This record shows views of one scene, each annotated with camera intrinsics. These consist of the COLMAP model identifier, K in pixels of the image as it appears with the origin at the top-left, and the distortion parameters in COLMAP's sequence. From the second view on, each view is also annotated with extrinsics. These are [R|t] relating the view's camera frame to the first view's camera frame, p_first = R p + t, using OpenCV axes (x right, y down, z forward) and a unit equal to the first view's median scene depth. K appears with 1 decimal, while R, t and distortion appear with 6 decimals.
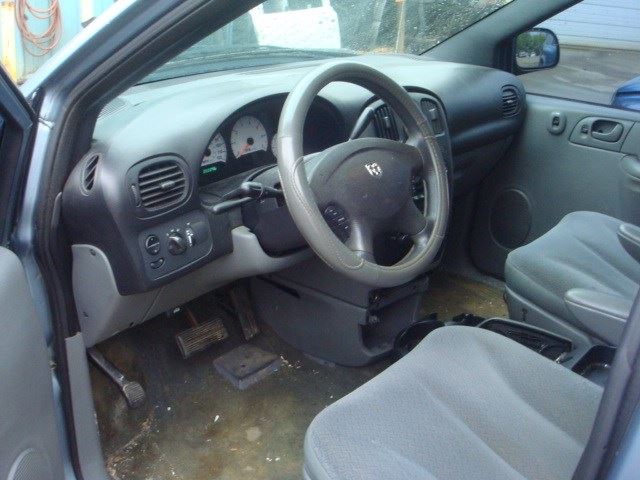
lens RADIAL K [[673.7, 0, 320.0], [0, 673.7, 240.0], [0, 0, 1]] dist [-0.115267, -0.012525]
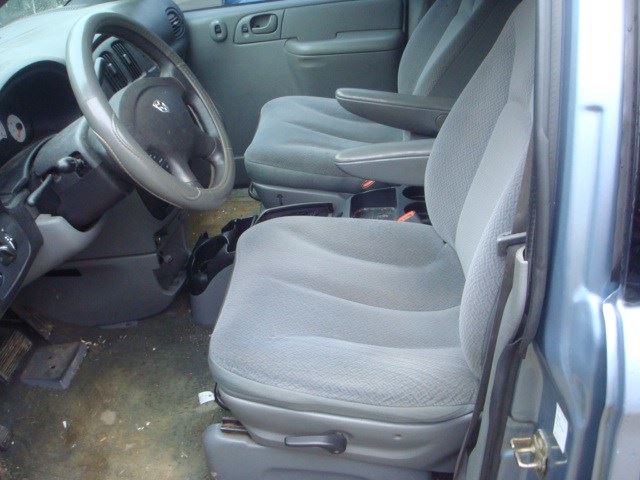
lens RADIAL K [[673.7, 0, 320.0], [0, 673.7, 240.0], [0, 0, 1]] dist [-0.115267, -0.012525]
pose [[0.772943, -0.408798, 0.485226, -0.214640], [0.362162, 0.912207, 0.191618, -0.017981], [-0.520959, 0.027620, 0.853135, 0.007793]]
